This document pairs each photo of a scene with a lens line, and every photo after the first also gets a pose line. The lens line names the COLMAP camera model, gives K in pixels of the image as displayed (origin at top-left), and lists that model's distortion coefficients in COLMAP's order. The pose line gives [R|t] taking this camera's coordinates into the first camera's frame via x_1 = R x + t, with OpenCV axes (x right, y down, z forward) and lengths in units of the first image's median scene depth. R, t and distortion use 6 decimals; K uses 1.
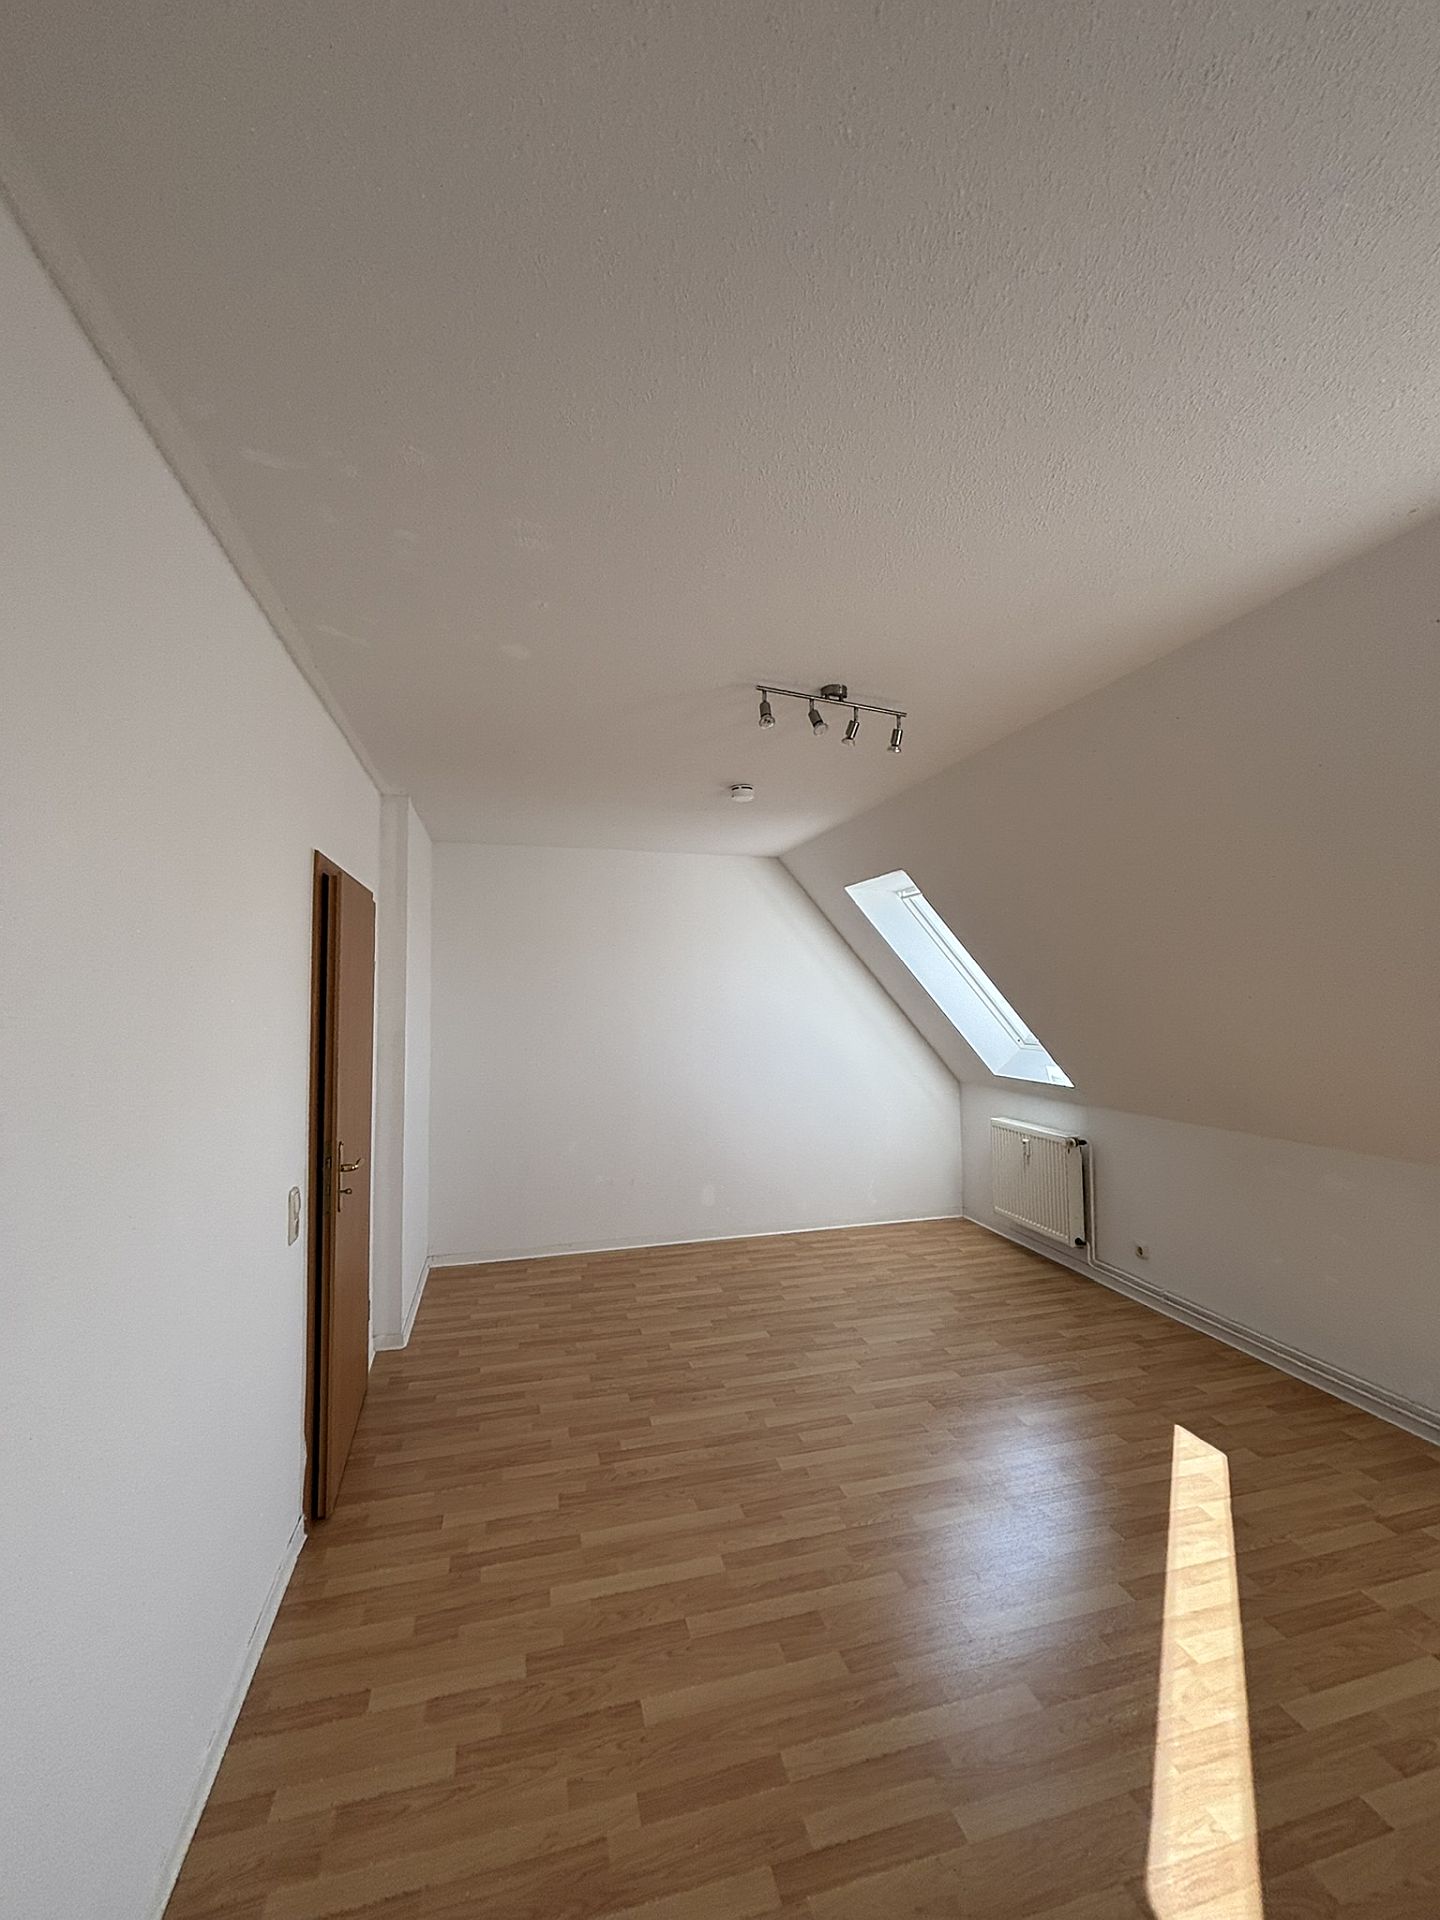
lens RADIAL K [[777.4, 0, 716.5], [0, 777.4, 954.0], [0, 0, 1]] dist [-0.002938, 0.000056]
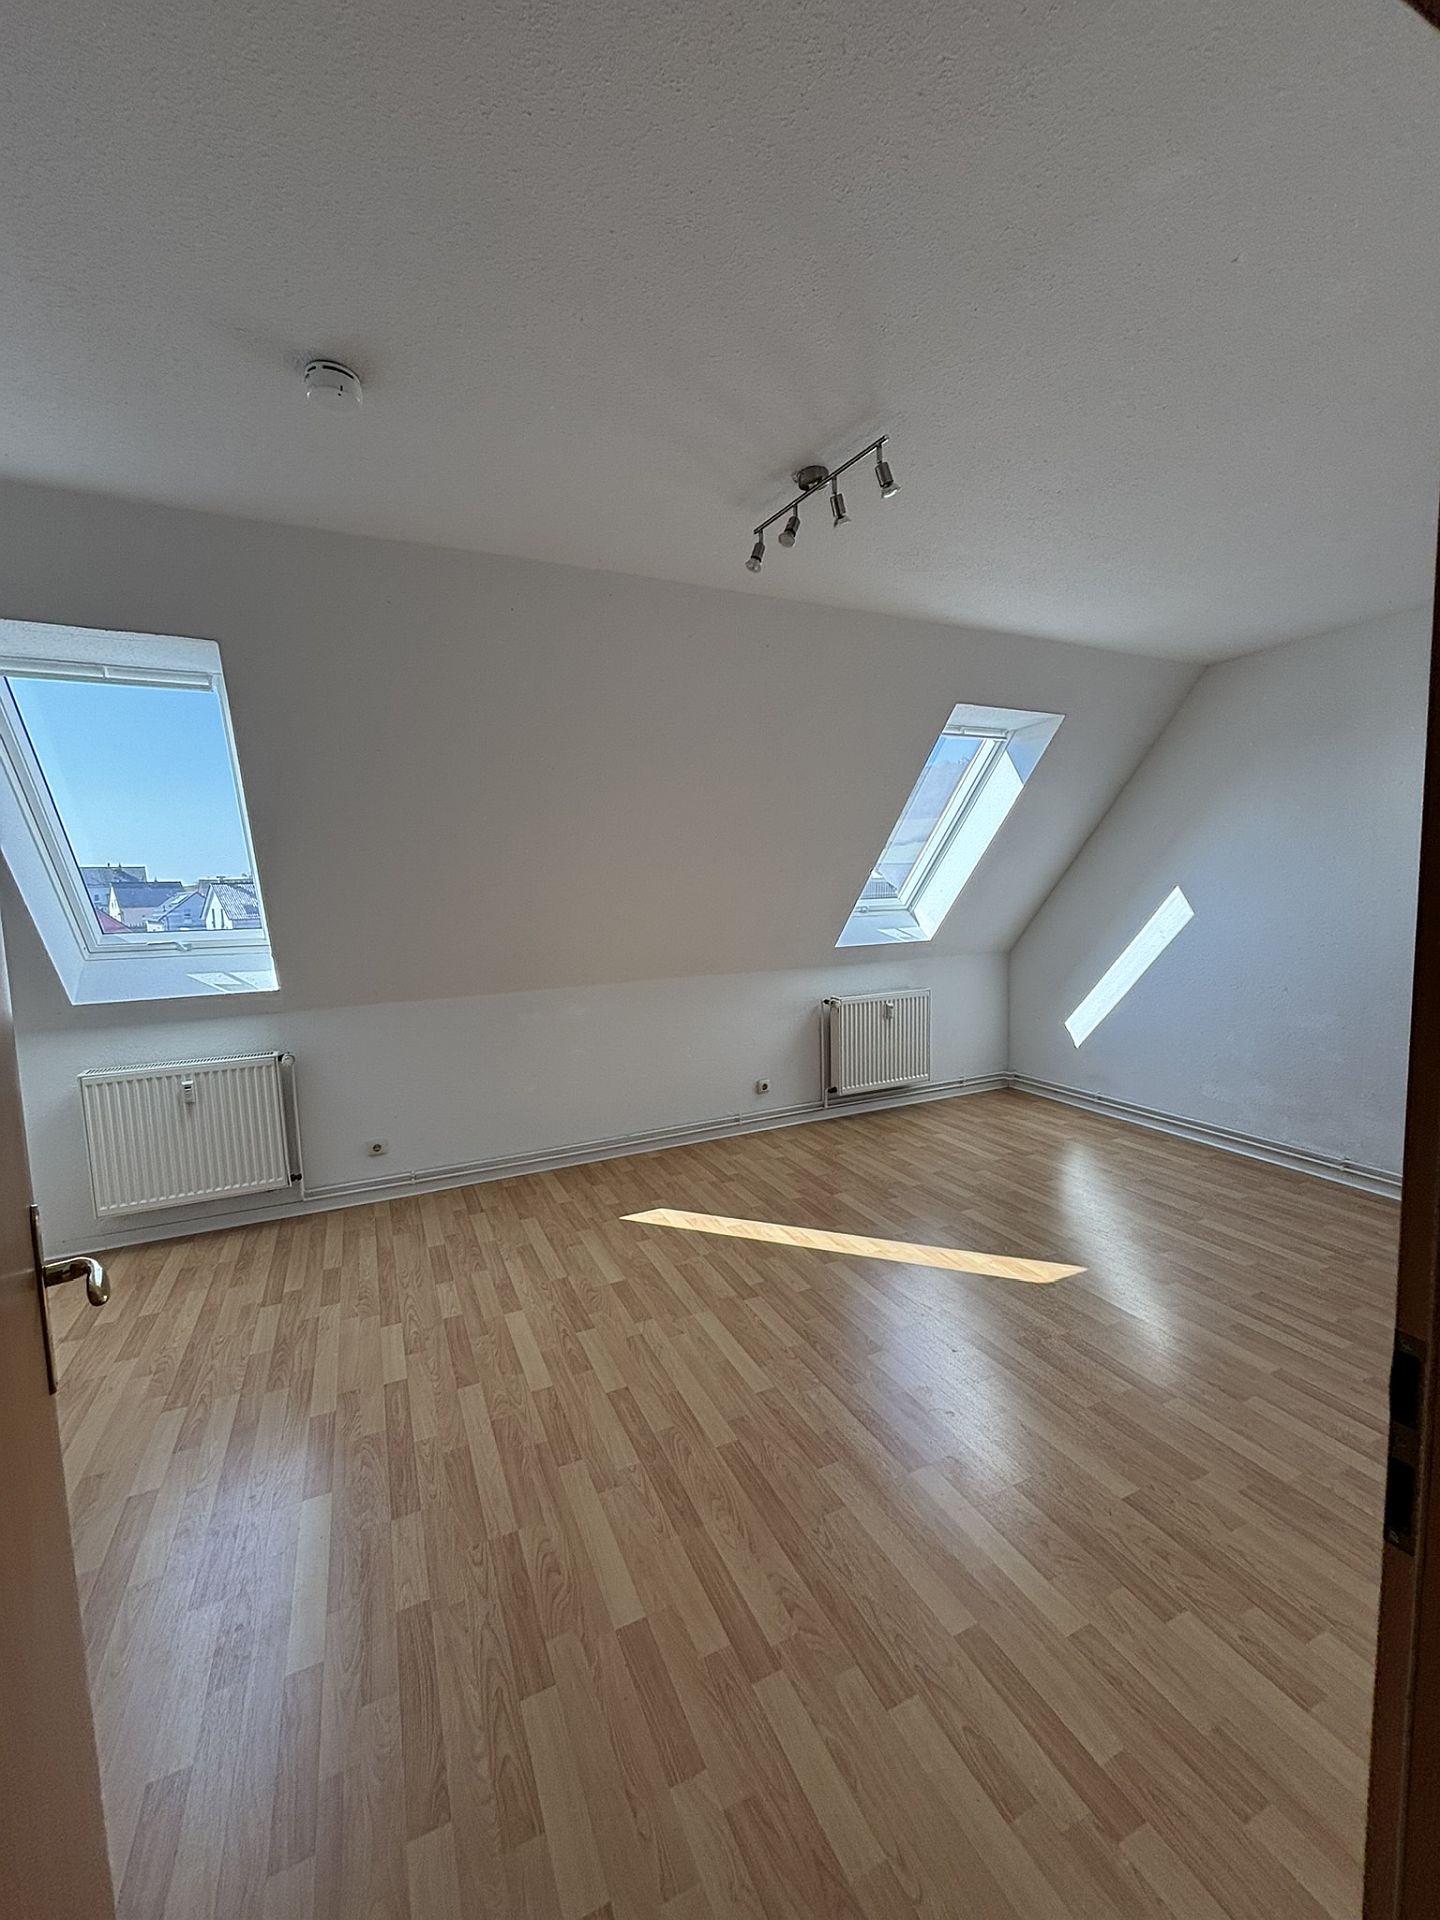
lens RADIAL K [[777.4, 0, 719.1], [0, 777.4, 965.4], [0, 0, 1]] dist [-0.002938, 0.000056]
pose [[-0.176078, -0.084825, 0.980715, -0.525905], [-0.018793, 0.996388, 0.082806, 0.095902], [-0.984197, -0.003850, -0.177036, 0.938928]]
